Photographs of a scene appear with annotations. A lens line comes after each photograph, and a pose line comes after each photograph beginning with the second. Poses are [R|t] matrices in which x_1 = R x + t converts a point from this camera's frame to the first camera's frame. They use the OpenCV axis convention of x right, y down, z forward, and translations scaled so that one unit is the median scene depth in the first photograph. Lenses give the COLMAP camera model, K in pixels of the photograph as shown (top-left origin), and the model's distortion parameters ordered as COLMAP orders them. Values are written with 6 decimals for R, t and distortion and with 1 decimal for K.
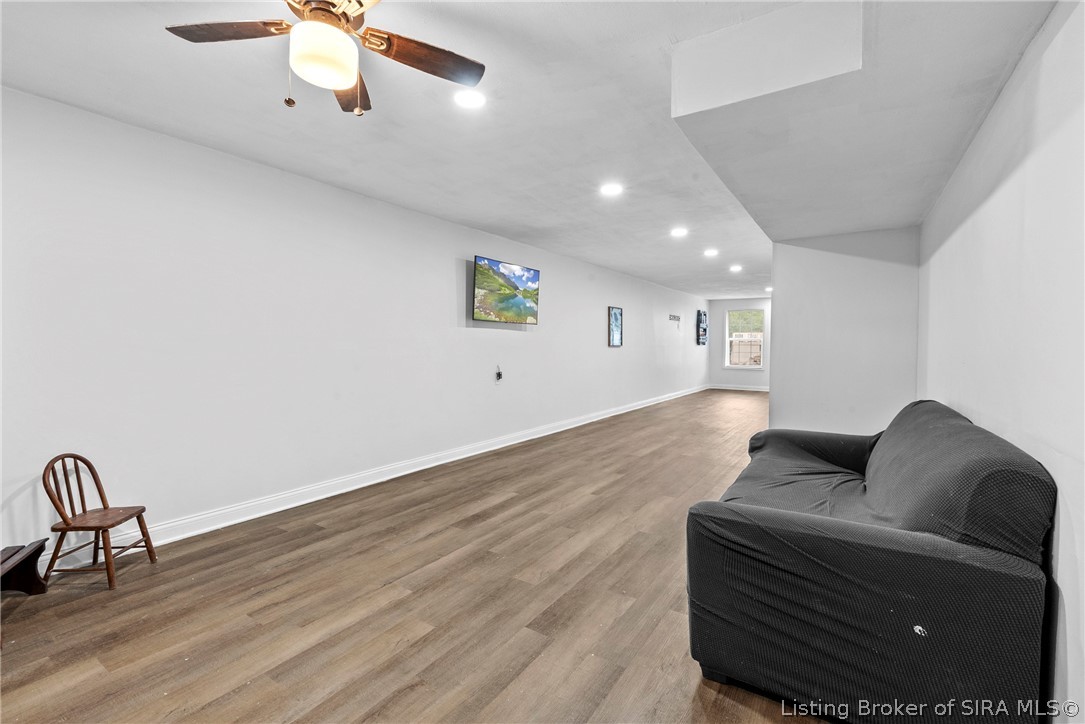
lens RADIAL K [[478.3, 0, 546.1], [0, 478.3, 359.2], [0, 0, 1]] dist [-0.003643, -0.000786]
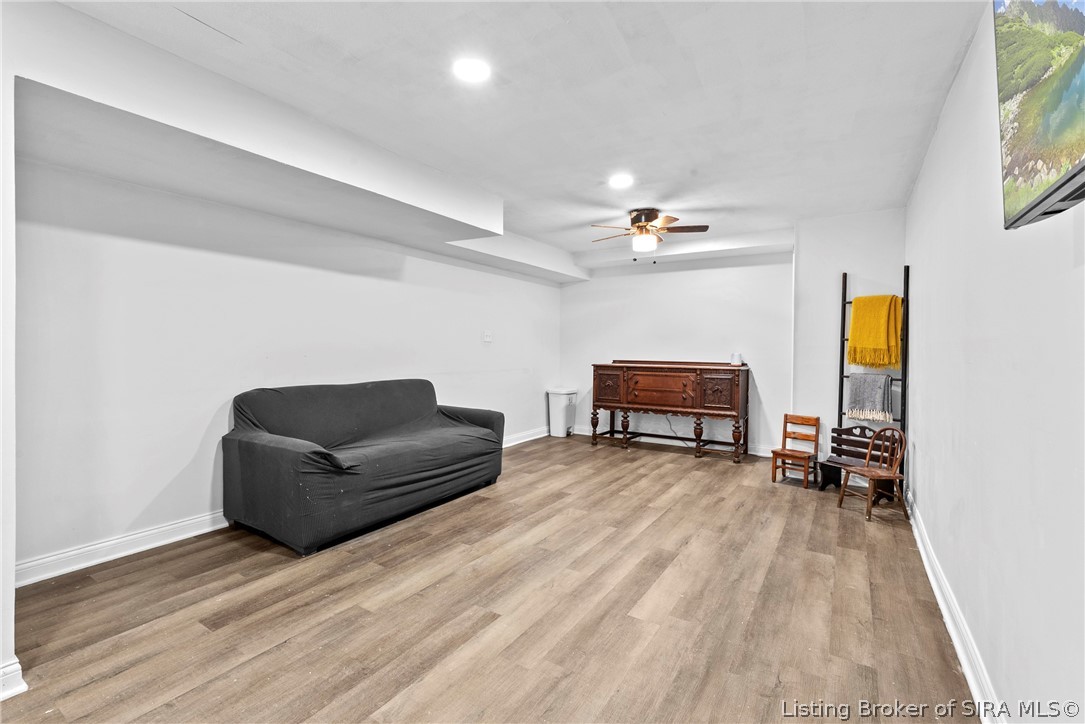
lens RADIAL K [[478.3, 0, 542.8], [0, 478.3, 354.6], [0, 0, 1]] dist [-0.003643, -0.000786]
pose [[-0.999853, -0.015199, -0.007886, 0.068870], [-0.015538, 0.998868, 0.044967, -0.061224], [0.007193, 0.045083, -0.998957, 2.020946]]
